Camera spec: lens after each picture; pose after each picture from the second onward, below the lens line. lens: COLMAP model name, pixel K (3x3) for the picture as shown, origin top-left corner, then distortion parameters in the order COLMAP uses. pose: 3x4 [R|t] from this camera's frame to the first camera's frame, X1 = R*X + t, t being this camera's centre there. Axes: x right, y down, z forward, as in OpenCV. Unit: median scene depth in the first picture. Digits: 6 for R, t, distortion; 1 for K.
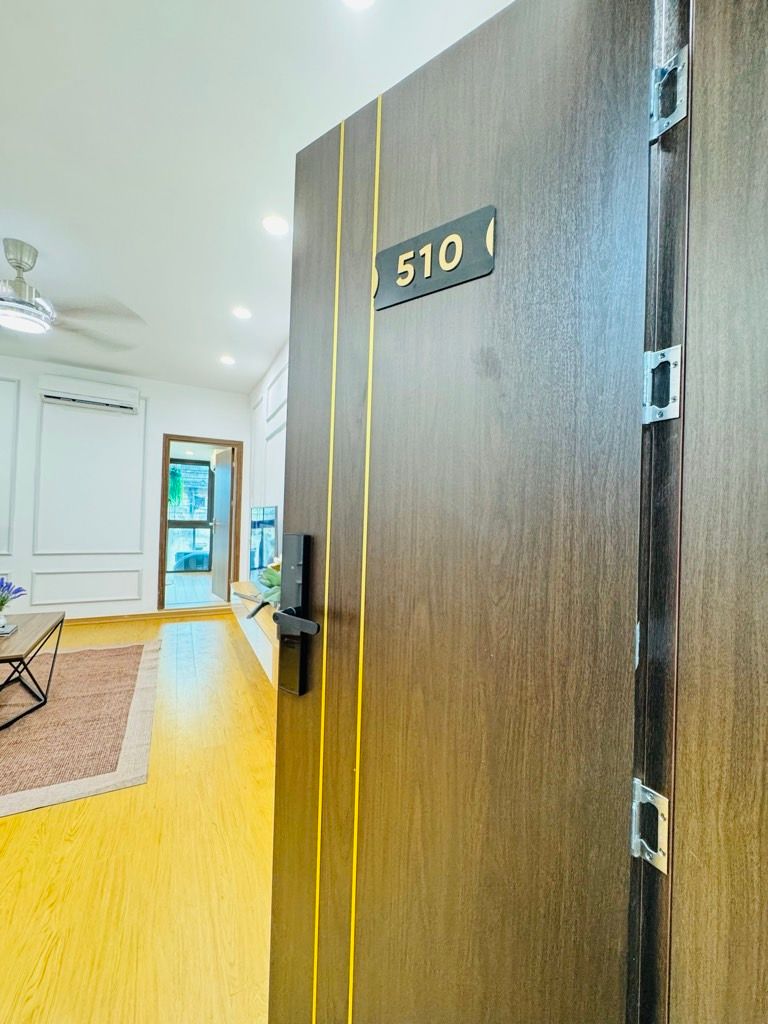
lens RADIAL K [[407.4, 0, 382.4], [0, 407.4, 512.3], [0, 0, 1]] dist [-0.002825, 0.001034]
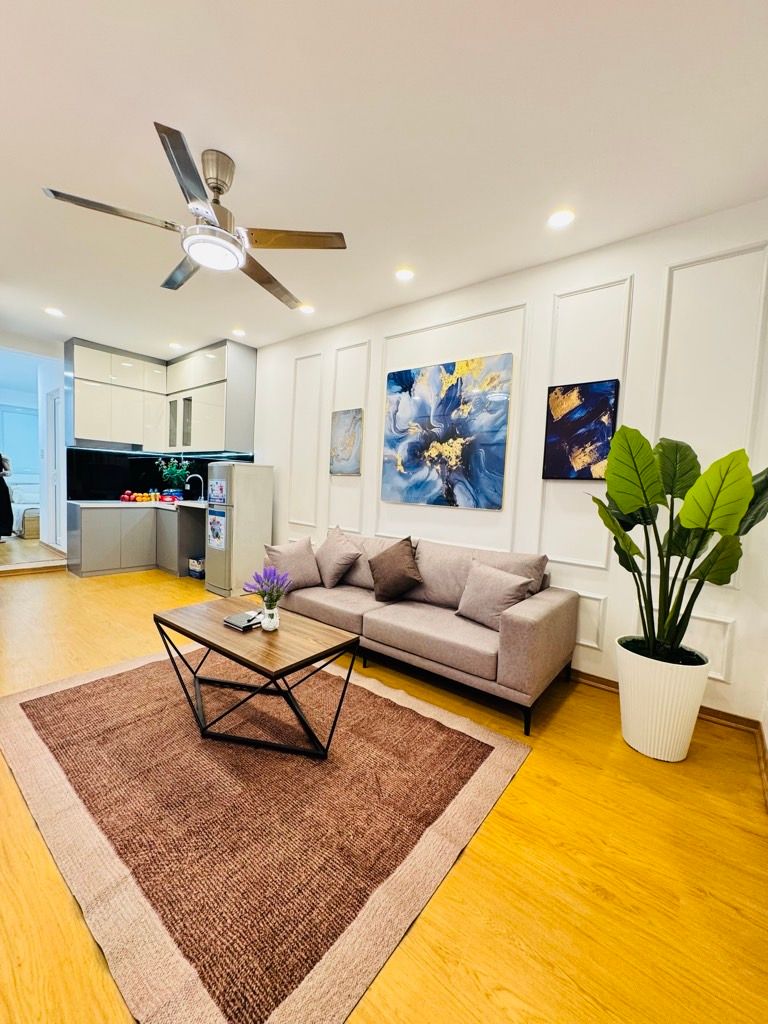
lens RADIAL K [[407.4, 0, 383.9], [0, 407.4, 512.1], [0, 0, 1]] dist [-0.002825, 0.001034]
pose [[-0.904893, -0.044639, -0.423292, -0.585008], [-0.069026, 0.996711, 0.042449, 0.007401], [0.420006, 0.067630, -0.904998, 1.308498]]
